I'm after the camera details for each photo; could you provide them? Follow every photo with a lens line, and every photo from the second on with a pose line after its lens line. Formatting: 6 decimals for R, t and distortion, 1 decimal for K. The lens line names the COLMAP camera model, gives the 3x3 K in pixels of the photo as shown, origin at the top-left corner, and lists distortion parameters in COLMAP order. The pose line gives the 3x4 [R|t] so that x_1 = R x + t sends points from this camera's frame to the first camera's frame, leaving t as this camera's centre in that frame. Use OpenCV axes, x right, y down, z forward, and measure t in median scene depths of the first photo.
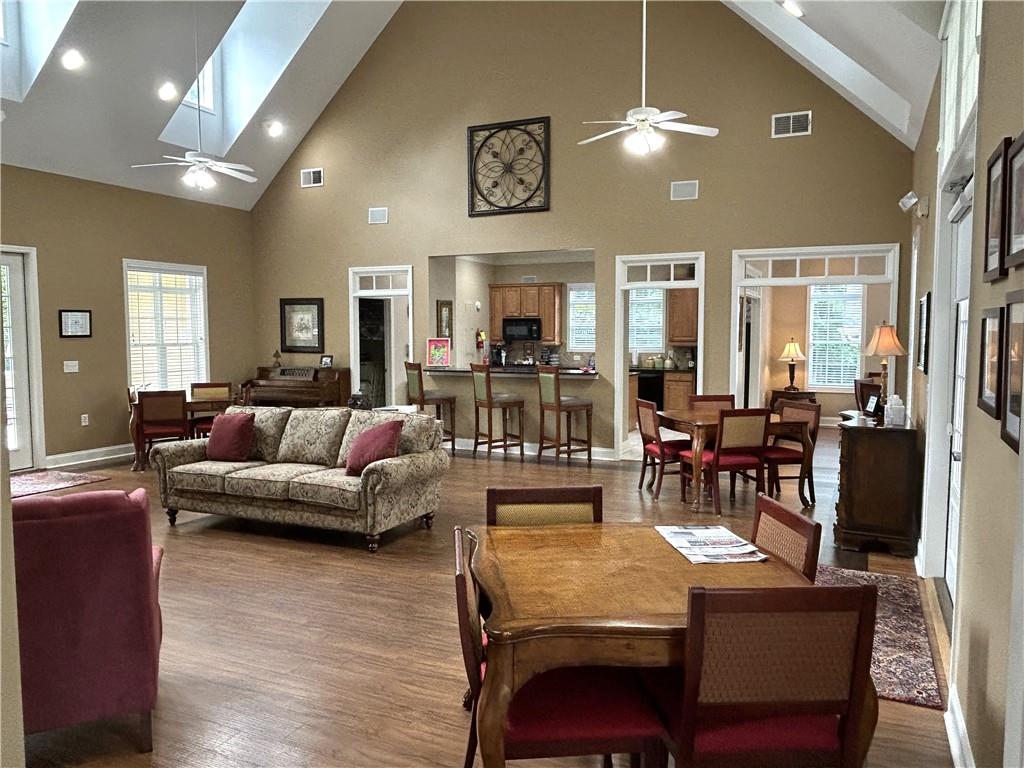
lens RADIAL K [[753.4, 0, 512.5], [0, 753.4, 383.9], [0, 0, 1]] dist [-0.001239, -0.000025]
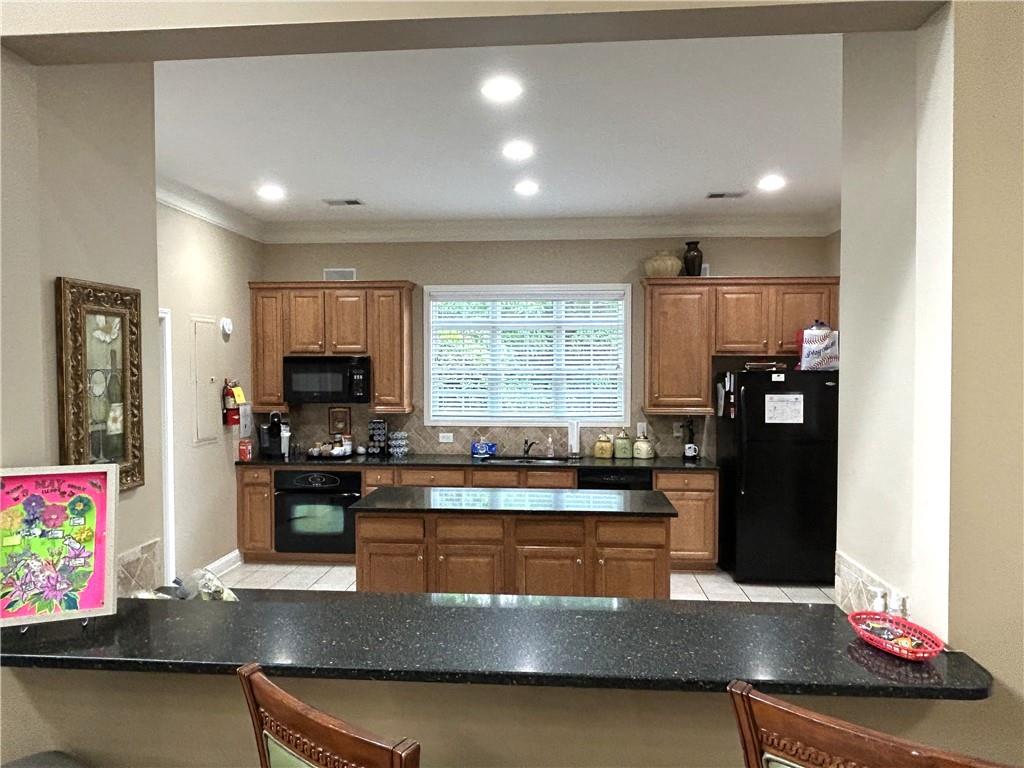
lens RADIAL K [[701.9, 0, 511.6], [0, 701.9, 386.1], [0, 0, 1]] dist [-0.000936, -0.000605]
pose [[0.934032, -0.009965, 0.357051, -0.036490], [0.024091, 0.999092, -0.035136, -0.051018], [-0.356377, 0.041420, 0.933424, 0.559623]]
